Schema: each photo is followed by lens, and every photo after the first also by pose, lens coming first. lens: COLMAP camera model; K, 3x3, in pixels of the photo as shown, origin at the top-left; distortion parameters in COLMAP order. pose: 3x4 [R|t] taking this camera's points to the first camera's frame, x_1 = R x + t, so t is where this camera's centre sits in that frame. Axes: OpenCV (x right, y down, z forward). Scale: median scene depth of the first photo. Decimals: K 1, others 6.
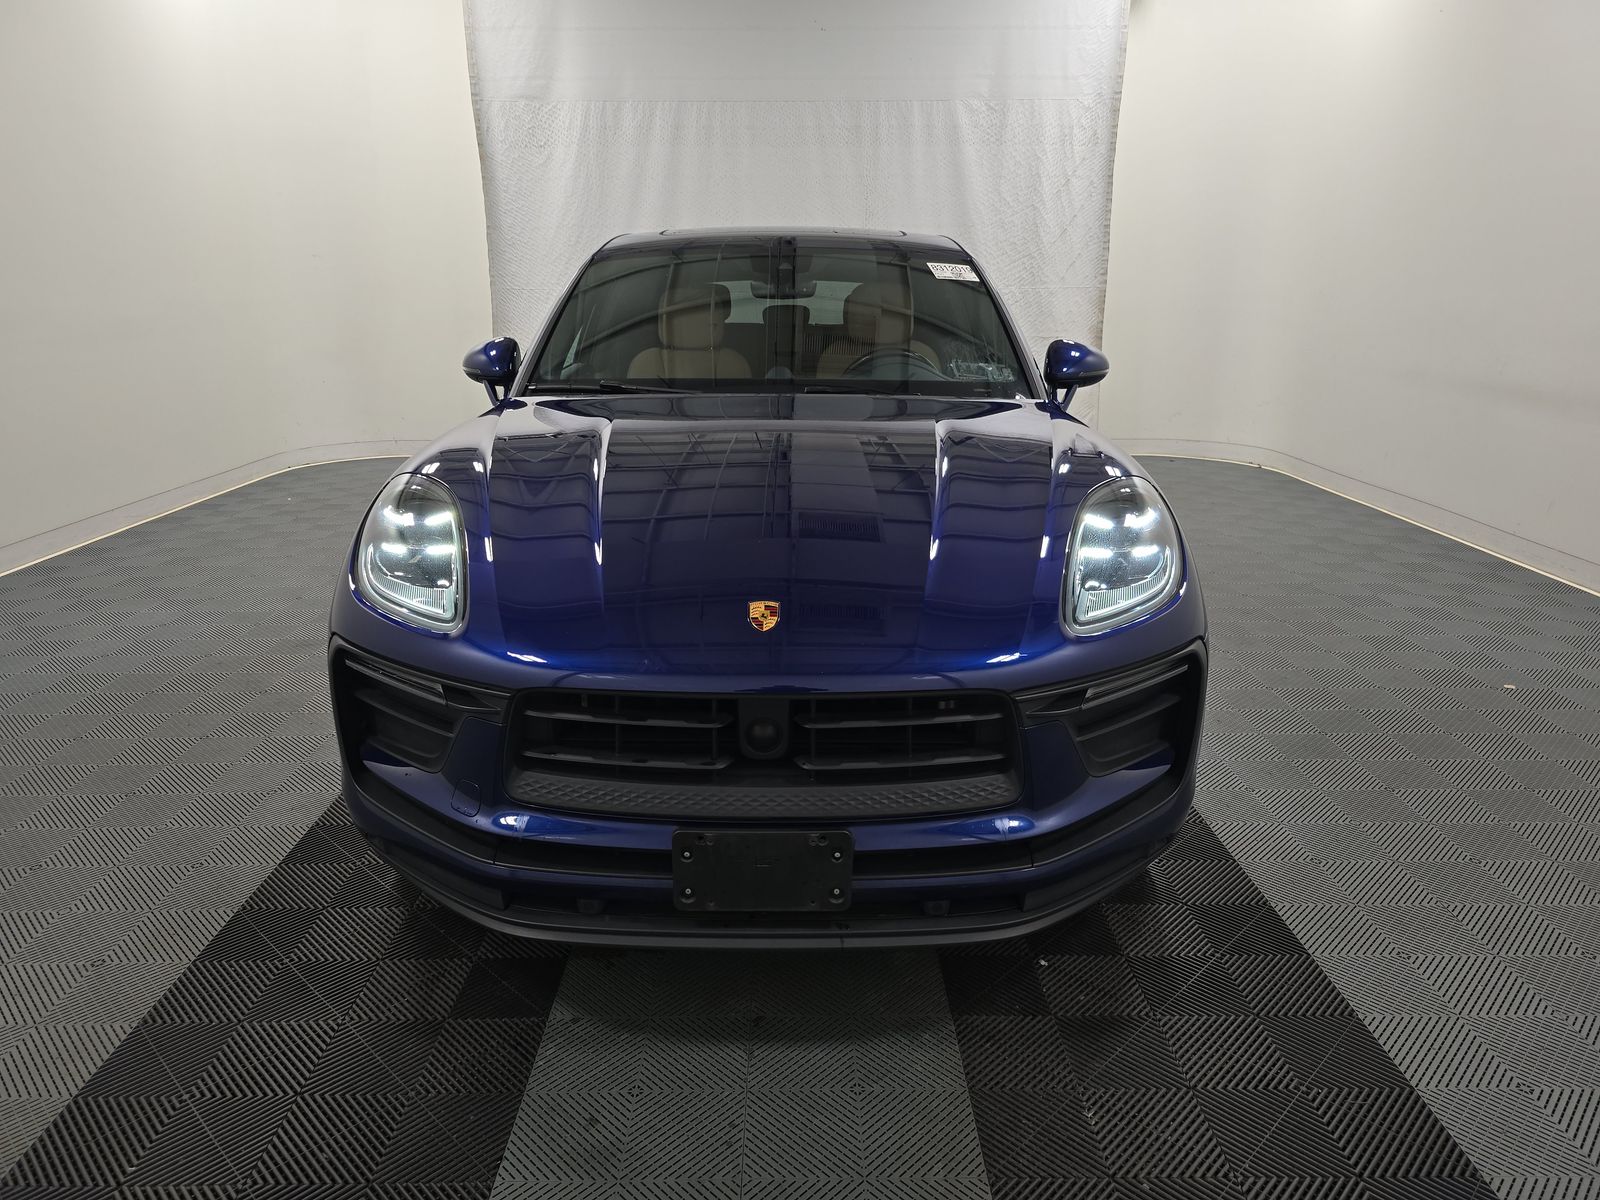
lens RADIAL K [[1090.2, 0, 789.5], [0, 1090.2, 538.6], [0, 0, 1]] dist [0.003550, -0.001228]
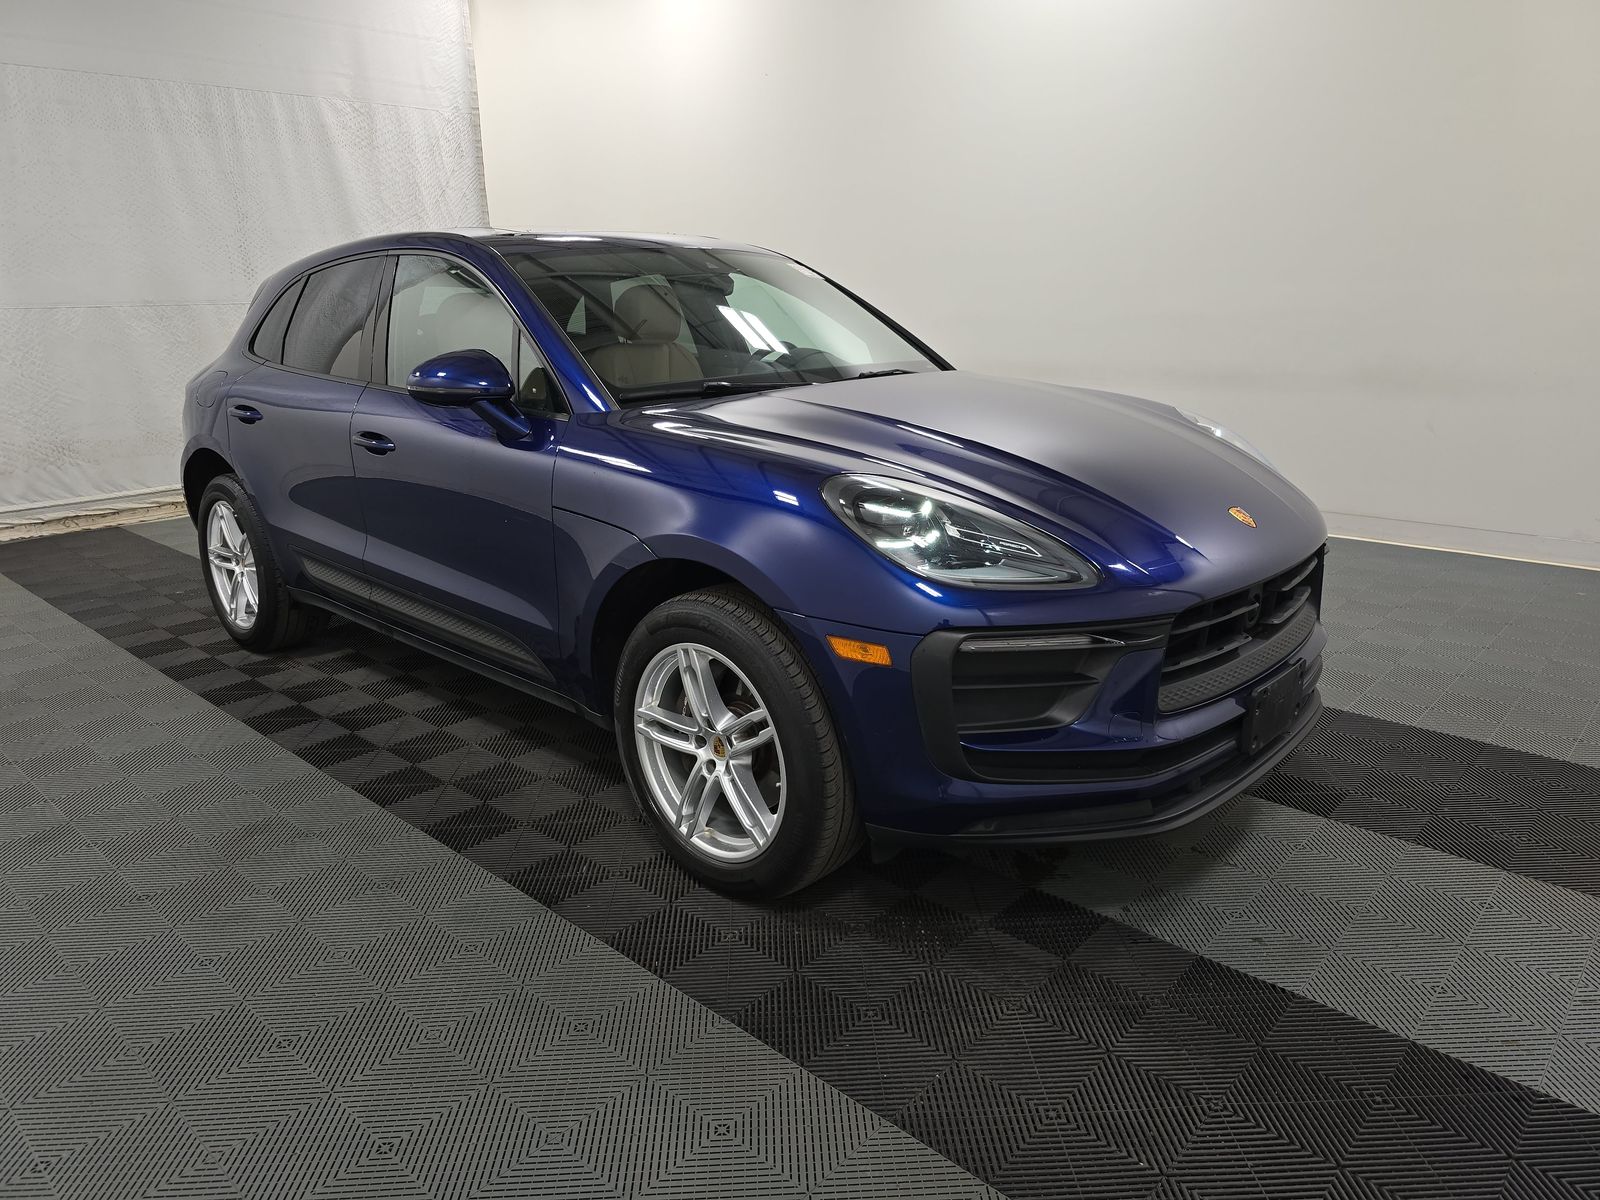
lens RADIAL K [[1090.2, 0, 789.5], [0, 1090.2, 538.6], [0, 0, 1]] dist [0.003550, -0.001228]
pose [[0.682233, -0.170895, 0.710882, -1.625186], [0.181058, 0.981504, 0.062191, -0.108155], [-0.708362, 0.086282, 0.700556, 0.552323]]
